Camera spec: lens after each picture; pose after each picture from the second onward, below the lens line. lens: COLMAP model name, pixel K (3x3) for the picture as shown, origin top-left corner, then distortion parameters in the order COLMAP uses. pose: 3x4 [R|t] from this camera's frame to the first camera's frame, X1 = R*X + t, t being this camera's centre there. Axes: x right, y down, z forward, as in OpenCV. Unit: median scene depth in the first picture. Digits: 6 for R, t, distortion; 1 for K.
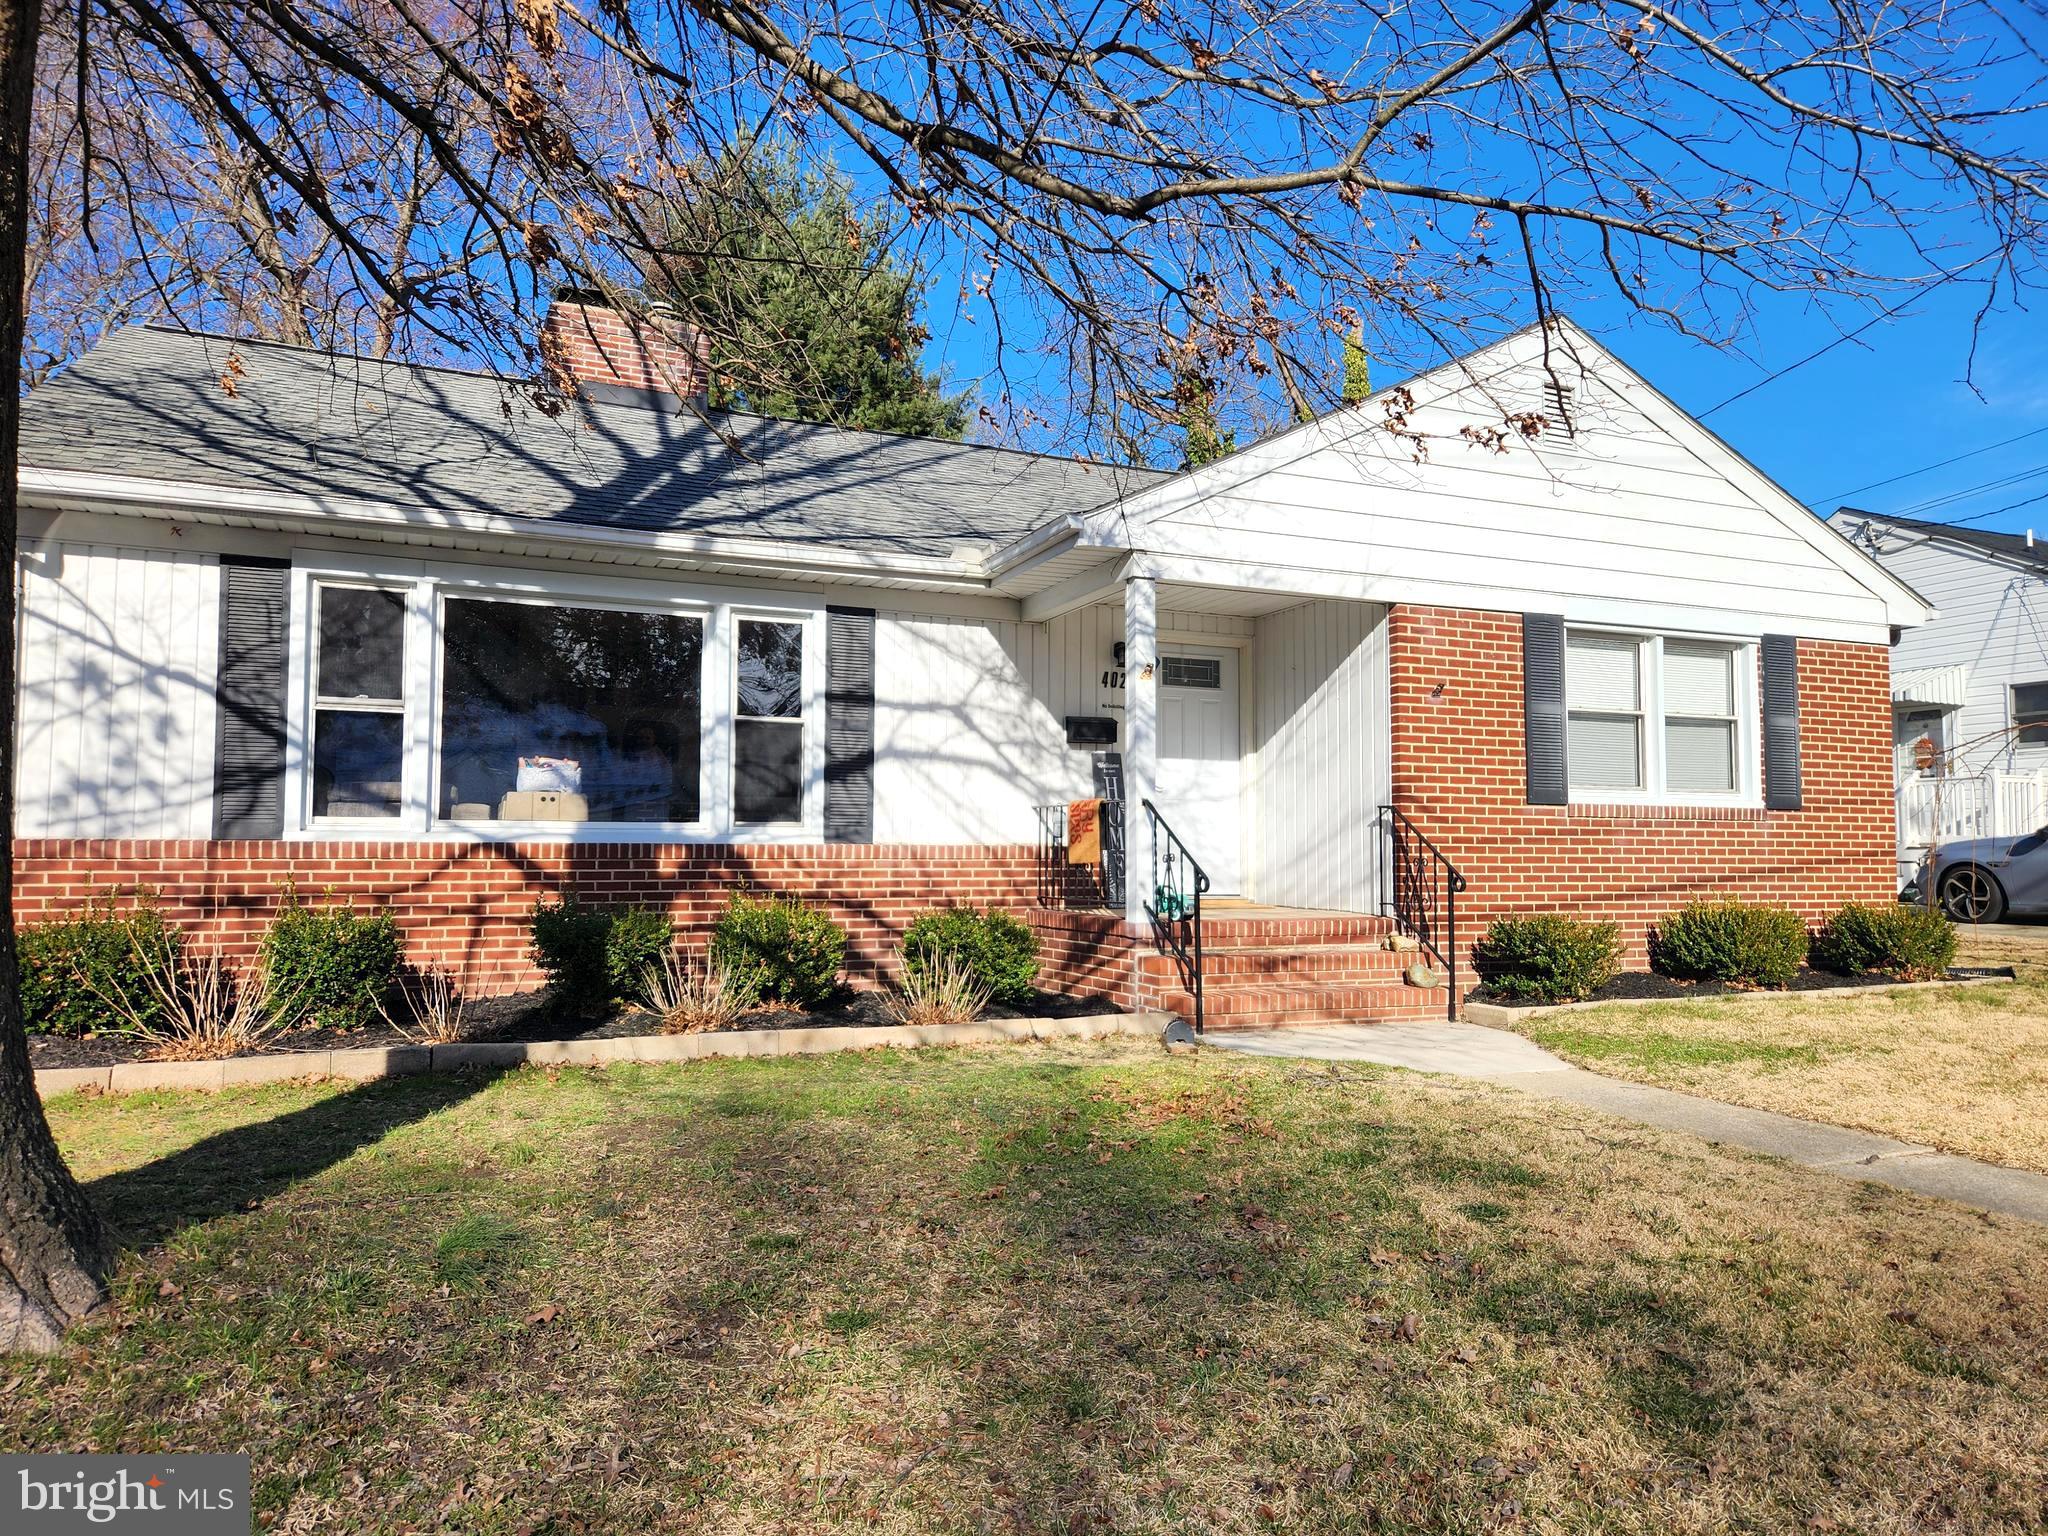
lens RADIAL K [[1366.2, 0, 1035.0], [0, 1366.2, 786.7], [0, 0, 1]] dist [0.061583, -0.037633]
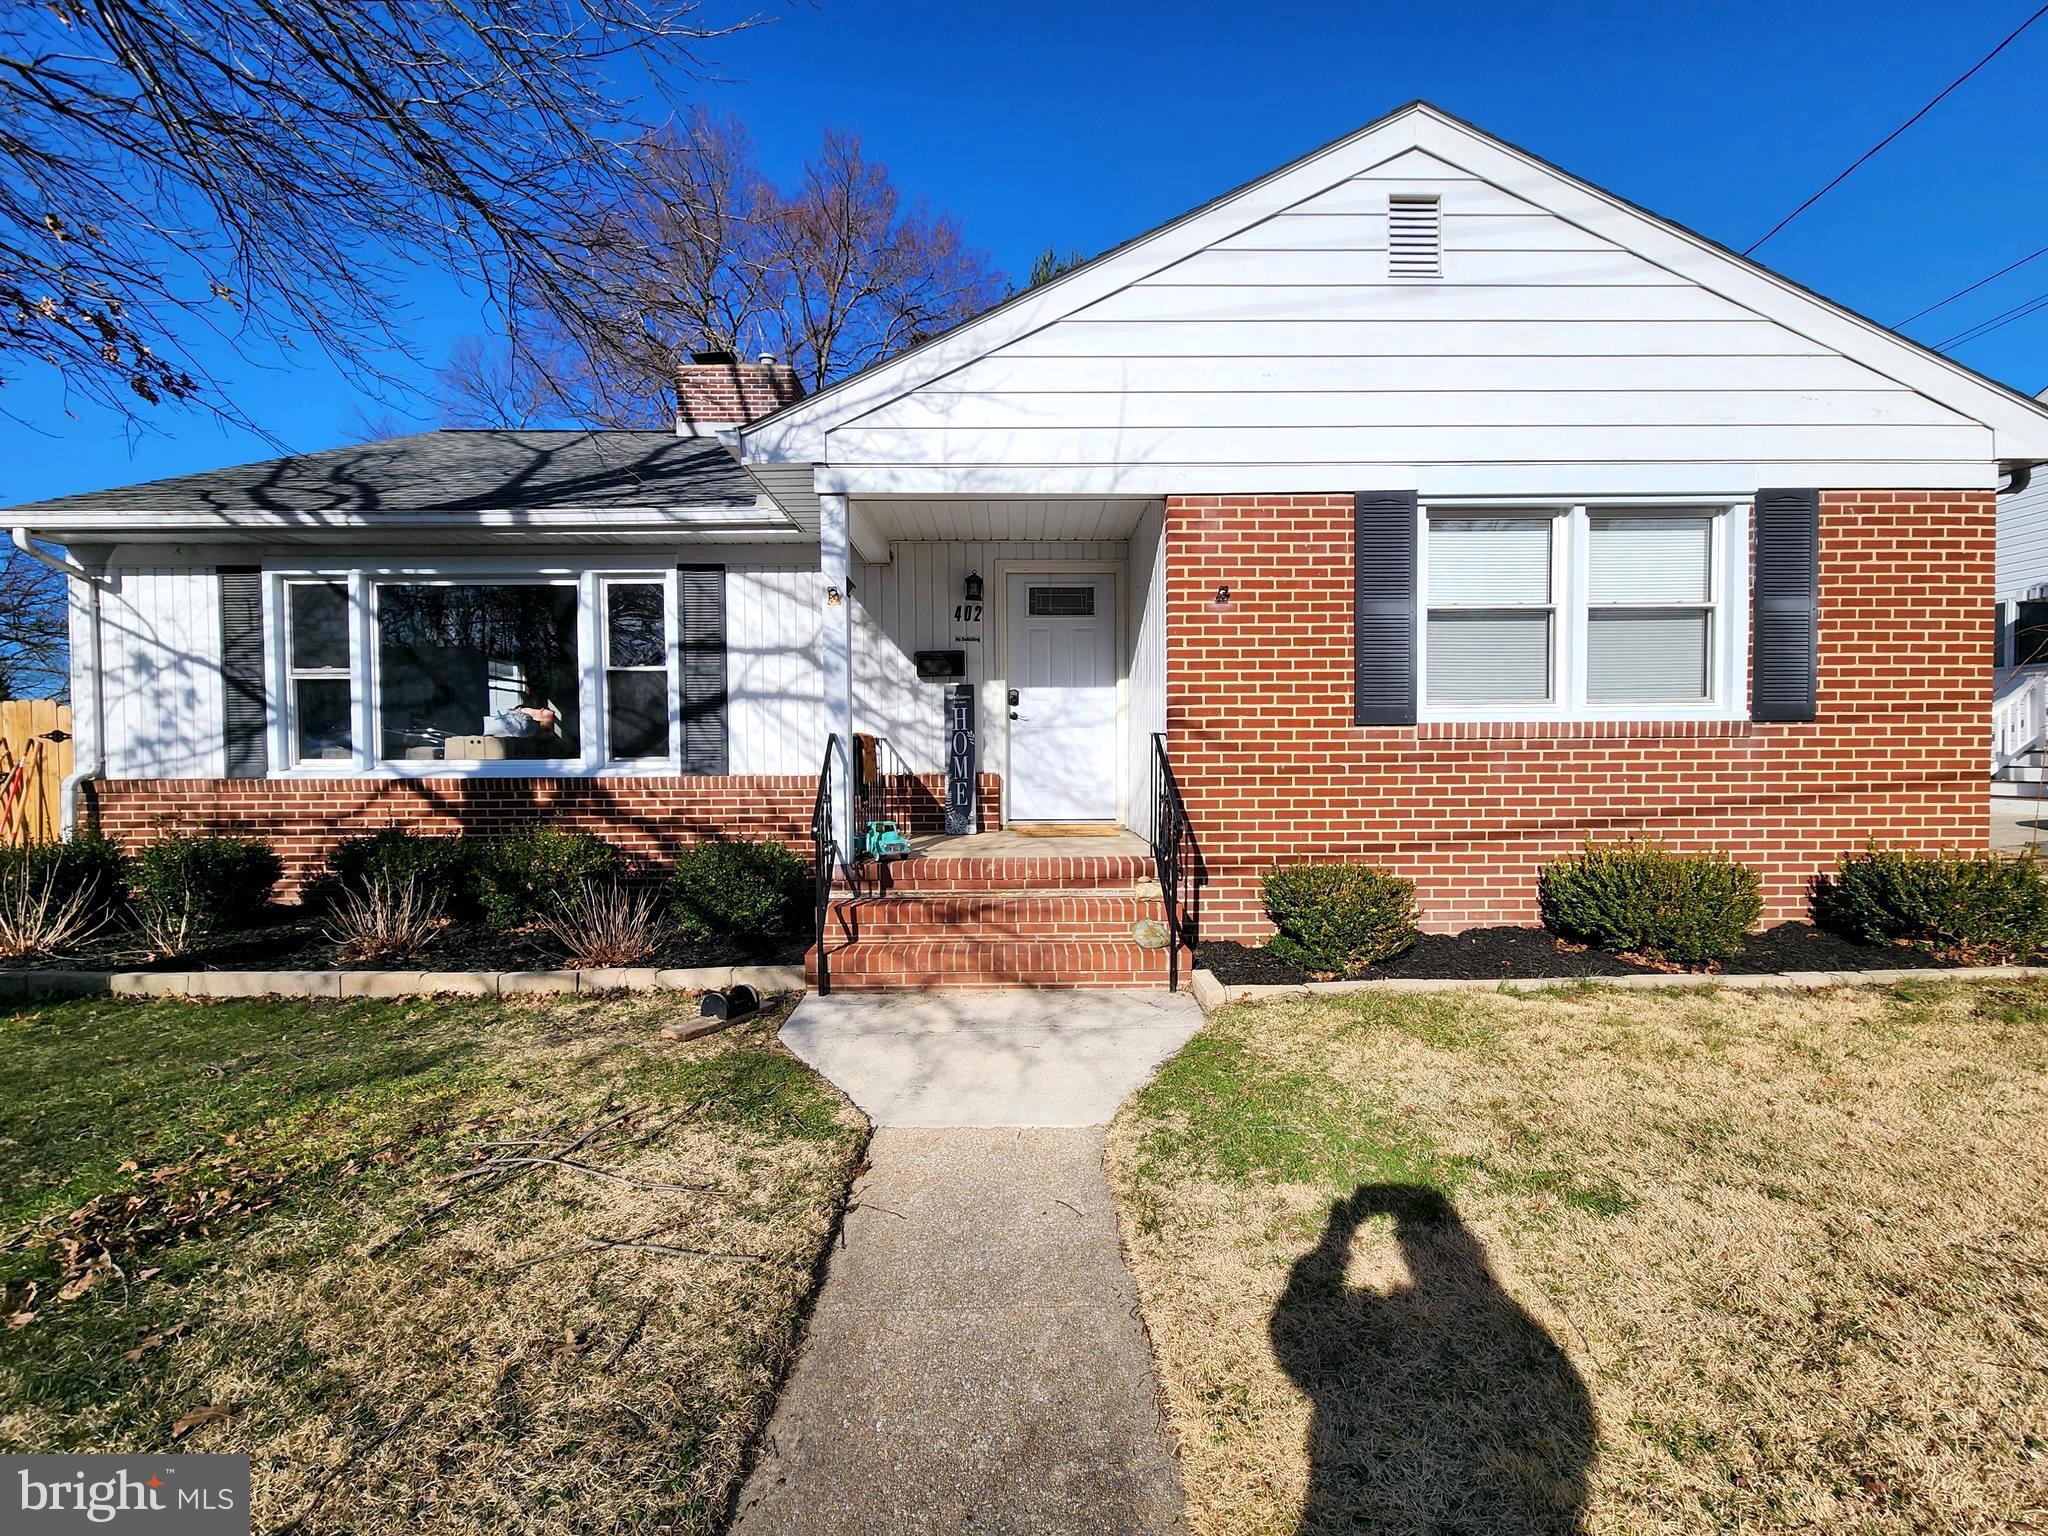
lens RADIAL K [[840.5, 0, 1018.5], [0, 840.5, 790.2], [0, 0, 1]] dist [0.002935, -0.002080]
pose [[0.919046, 0.005793, -0.394107, 0.394143], [0.031029, 0.995725, 0.086996, 0.001290], [0.392926, -0.092182, 0.914938, 0.476402]]
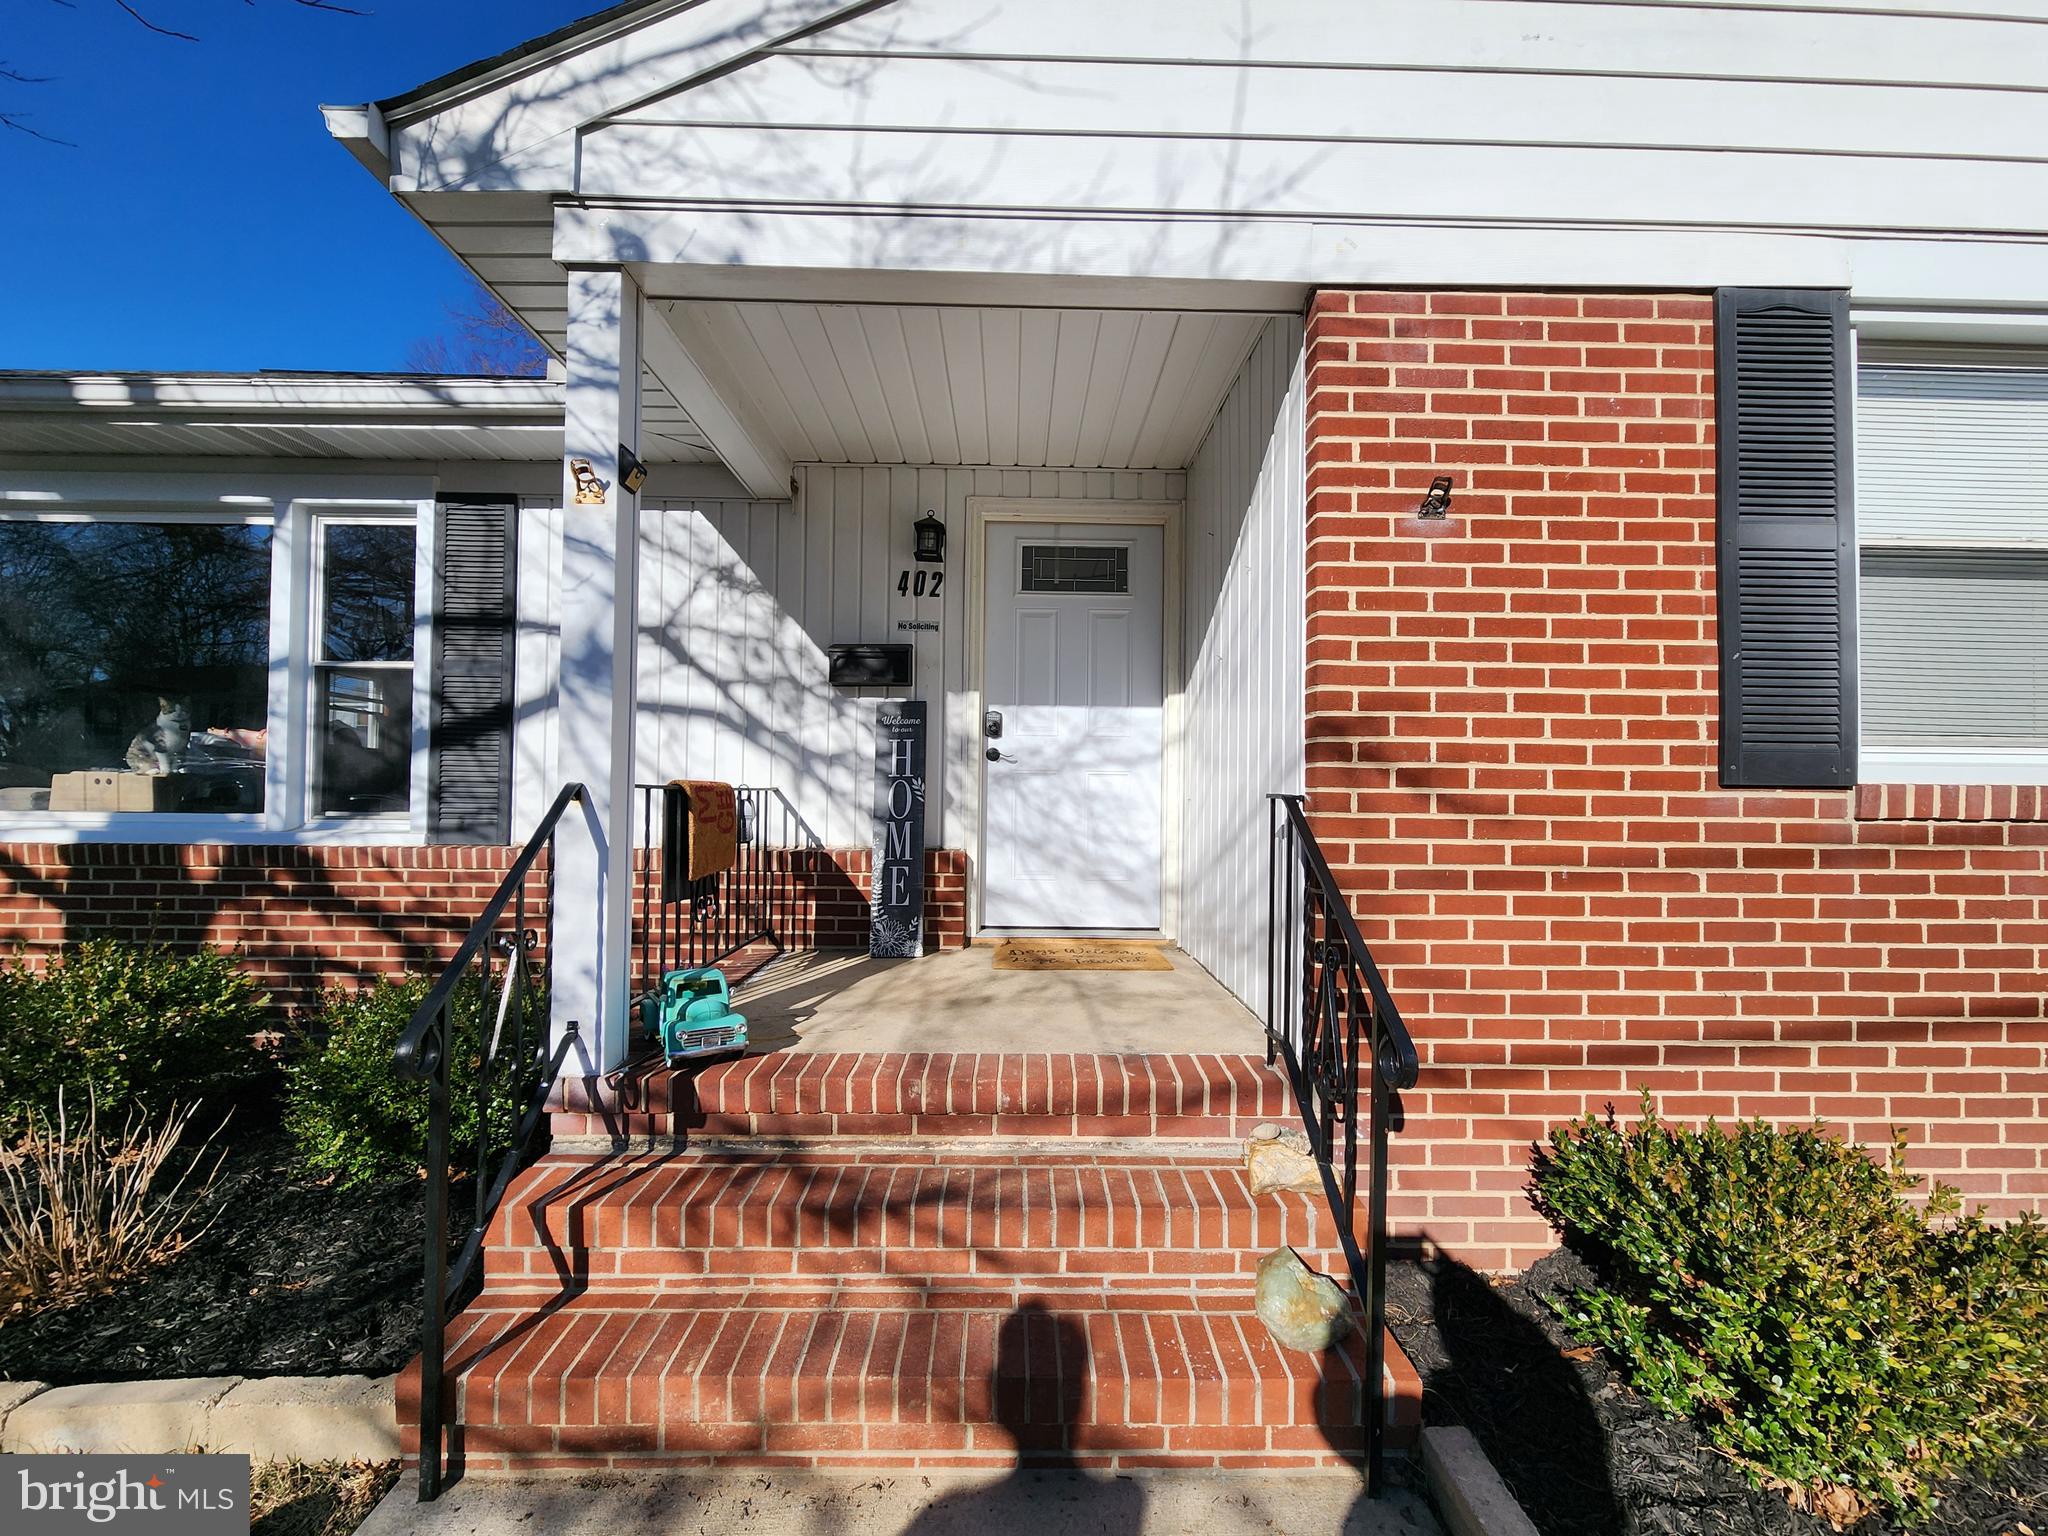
lens RADIAL K [[840.5, 0, 1017.1], [0, 840.5, 785.0], [0, 0, 1]] dist [0.002935, -0.002080]
pose [[0.920075, 0.002177, -0.391737, 0.285499], [0.012337, 0.999327, 0.034531, 0.001808], [0.391549, -0.036604, 0.919429, 0.750525]]
